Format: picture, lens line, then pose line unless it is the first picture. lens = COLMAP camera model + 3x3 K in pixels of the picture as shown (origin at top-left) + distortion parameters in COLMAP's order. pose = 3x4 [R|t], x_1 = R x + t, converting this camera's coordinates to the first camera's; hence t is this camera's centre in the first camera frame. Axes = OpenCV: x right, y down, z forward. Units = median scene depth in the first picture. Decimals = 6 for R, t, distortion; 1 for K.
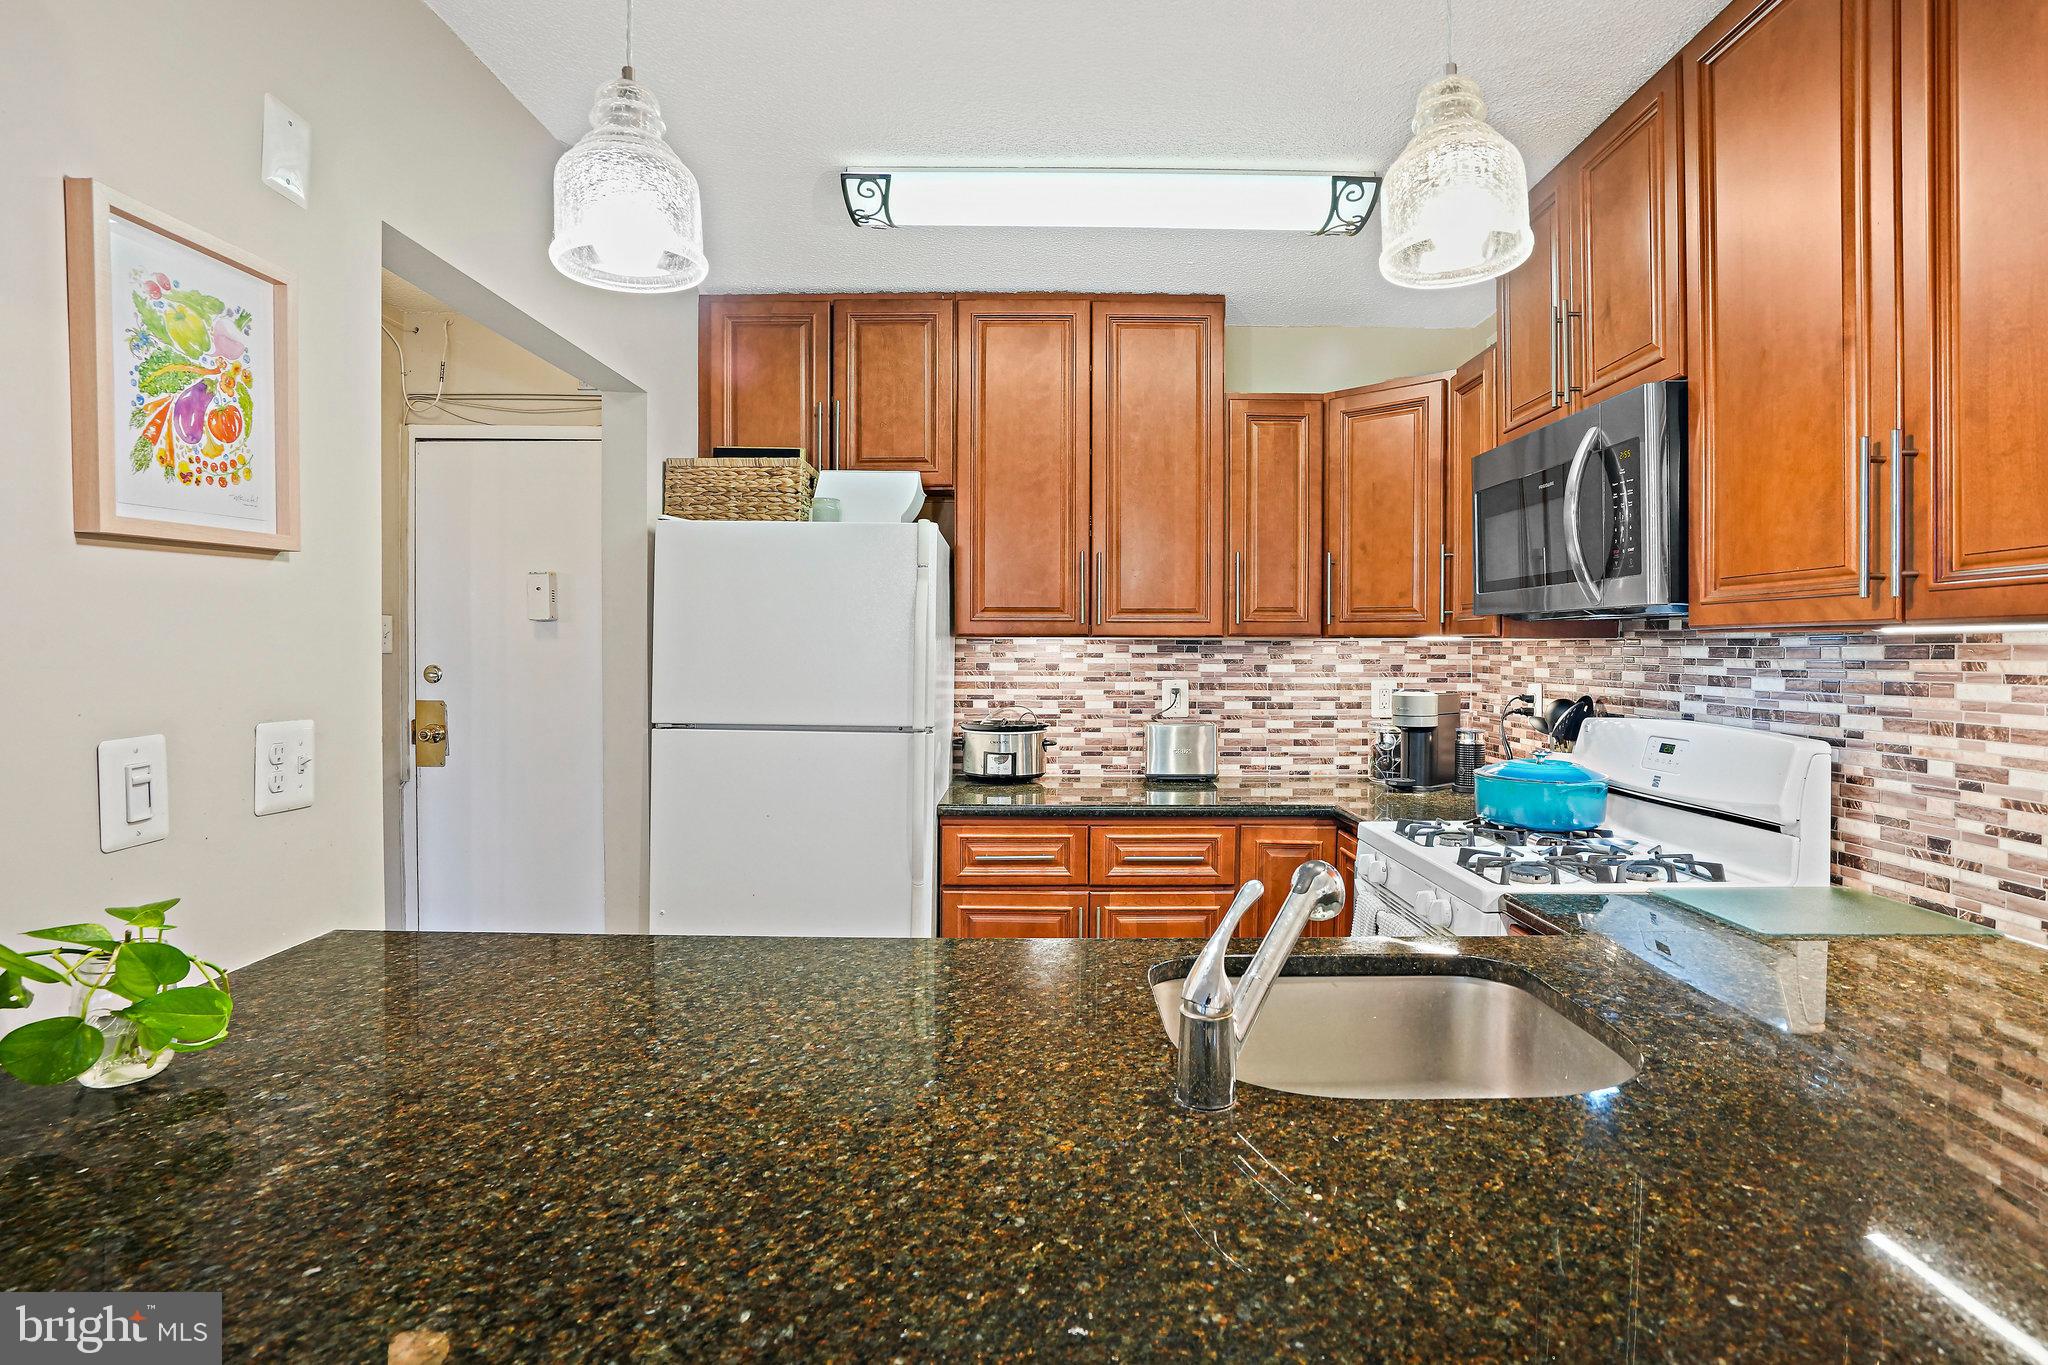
lens RADIAL K [[1010.0, 0, 1060.0], [0, 1010.0, 658.5], [0, 0, 1]] dist [-0.043095, 0.015756]
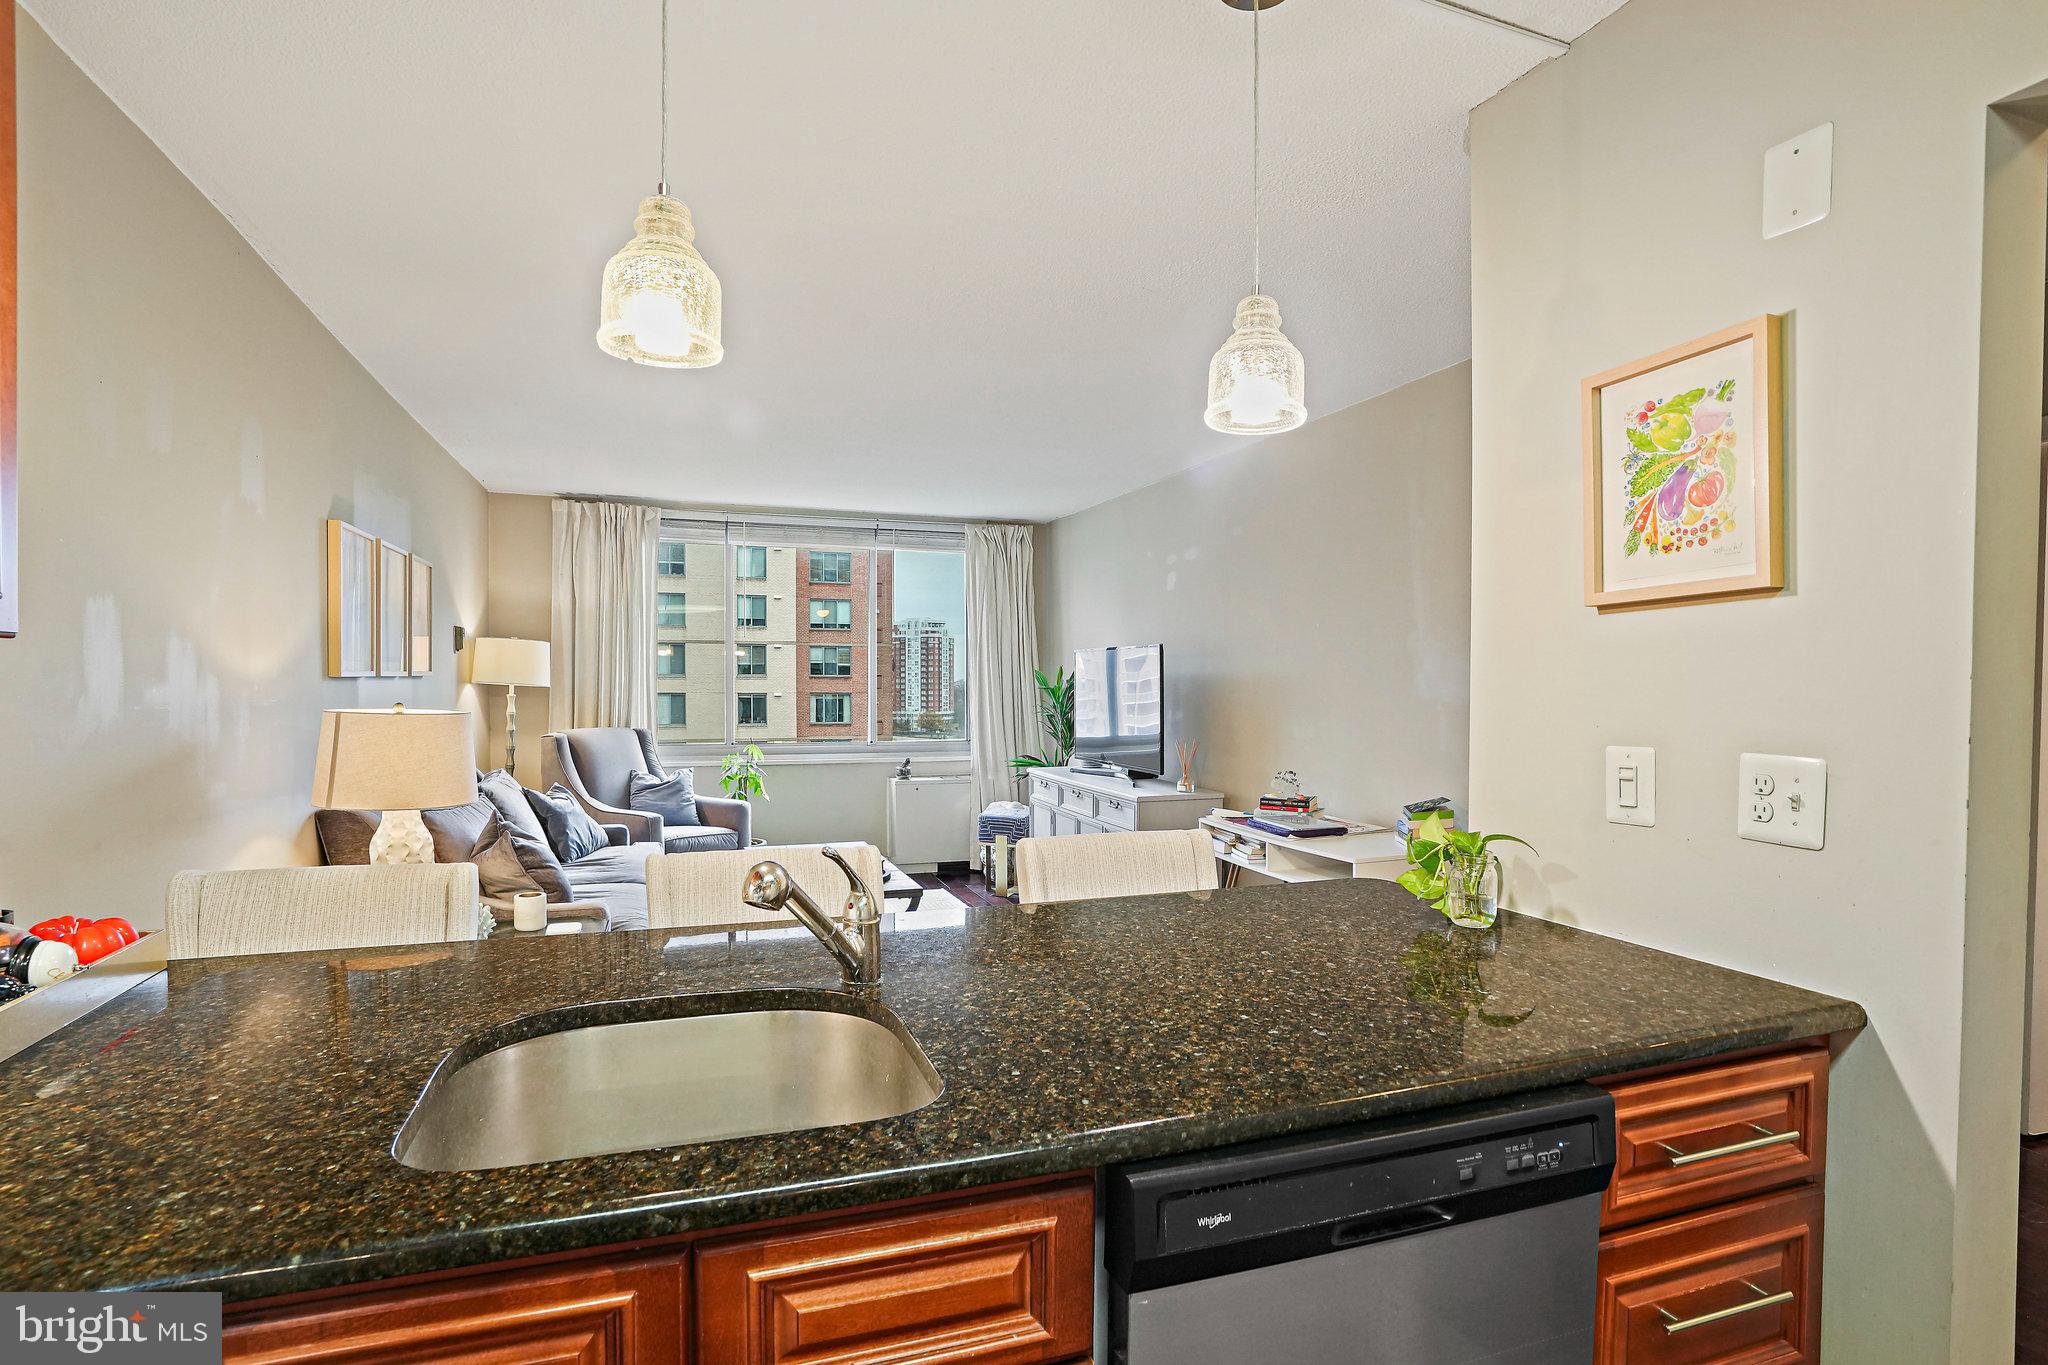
lens RADIAL K [[1010.0, 0, 1033.7], [0, 1010.0, 724.0], [0, 0, 1]] dist [-0.043095, 0.015756]
pose [[-0.944905, 0.006476, -0.327280, 0.149402], [-0.010124, 0.998748, 0.048993, -0.005510], [0.327188, 0.049607, -0.943656, 0.947290]]
